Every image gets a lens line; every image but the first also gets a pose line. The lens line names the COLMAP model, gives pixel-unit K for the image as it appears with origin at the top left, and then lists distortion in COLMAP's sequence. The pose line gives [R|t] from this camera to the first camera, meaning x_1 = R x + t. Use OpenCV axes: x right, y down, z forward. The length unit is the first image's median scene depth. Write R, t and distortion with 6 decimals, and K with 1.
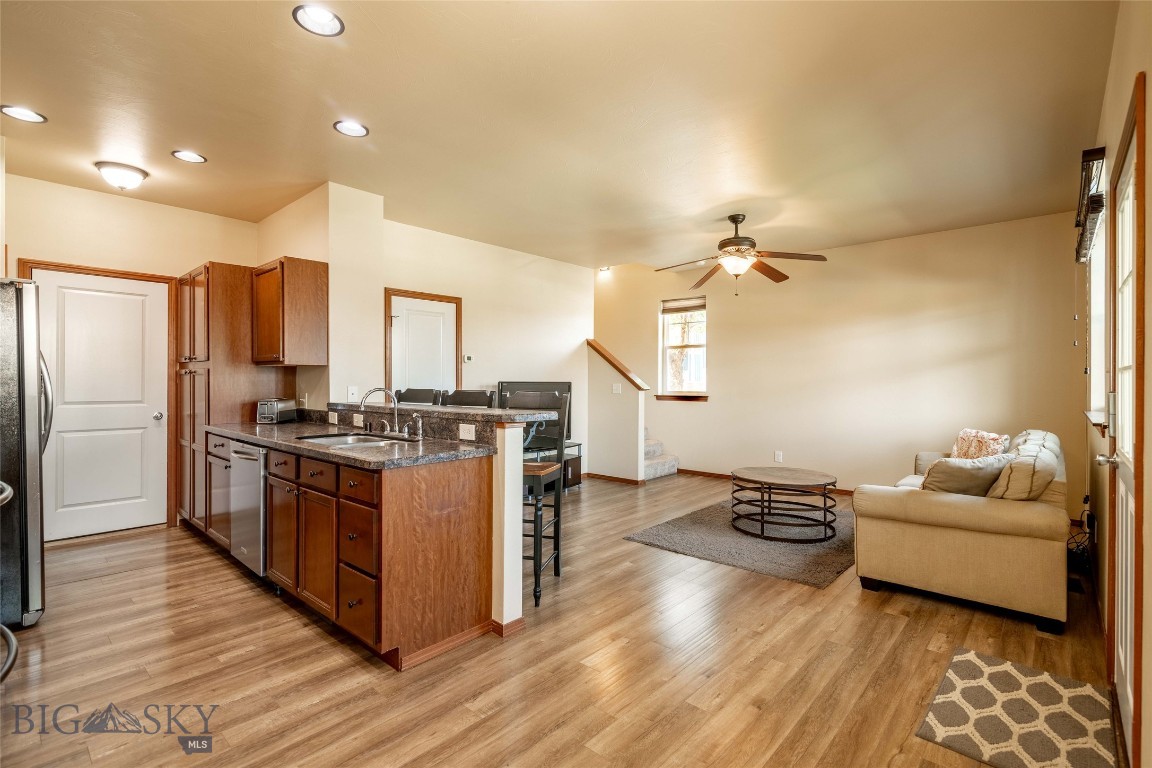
lens RADIAL K [[540.8, 0, 580.7], [0, 540.8, 385.3], [0, 0, 1]] dist [-0.000413, -0.000181]
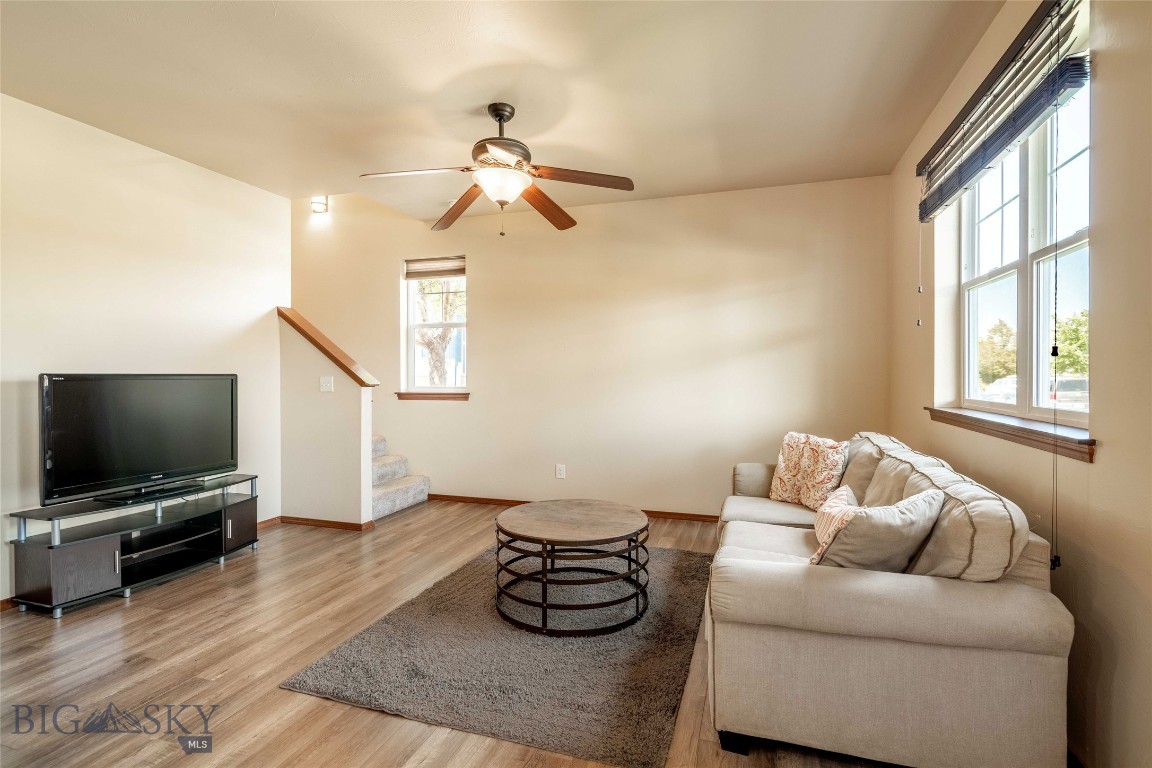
lens RADIAL K [[540.8, 0, 579.6], [0, 540.8, 380.6], [0, 0, 1]] dist [-0.000413, -0.000181]
pose [[0.919314, -0.007482, 0.393455, 0.116115], [0.005532, 0.999966, 0.006088, -0.000576], [-0.393487, -0.003420, 0.919324, 0.365604]]
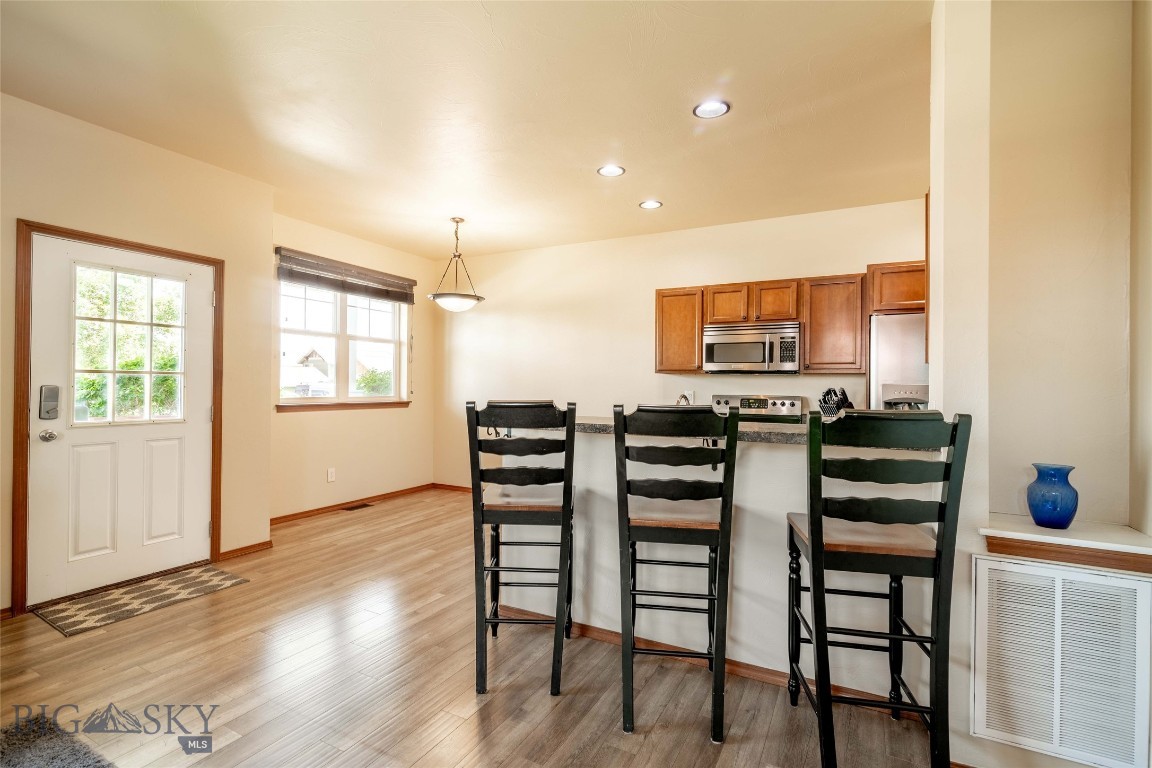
lens RADIAL K [[540.8, 0, 574.6], [0, 540.8, 384.8], [0, 0, 1]] dist [-0.000413, -0.000181]
pose [[-0.971821, -0.008598, -0.235563, 0.010071], [-0.009169, 0.999957, 0.001329, -0.000572], [0.235542, 0.003451, -0.971858, 2.264778]]
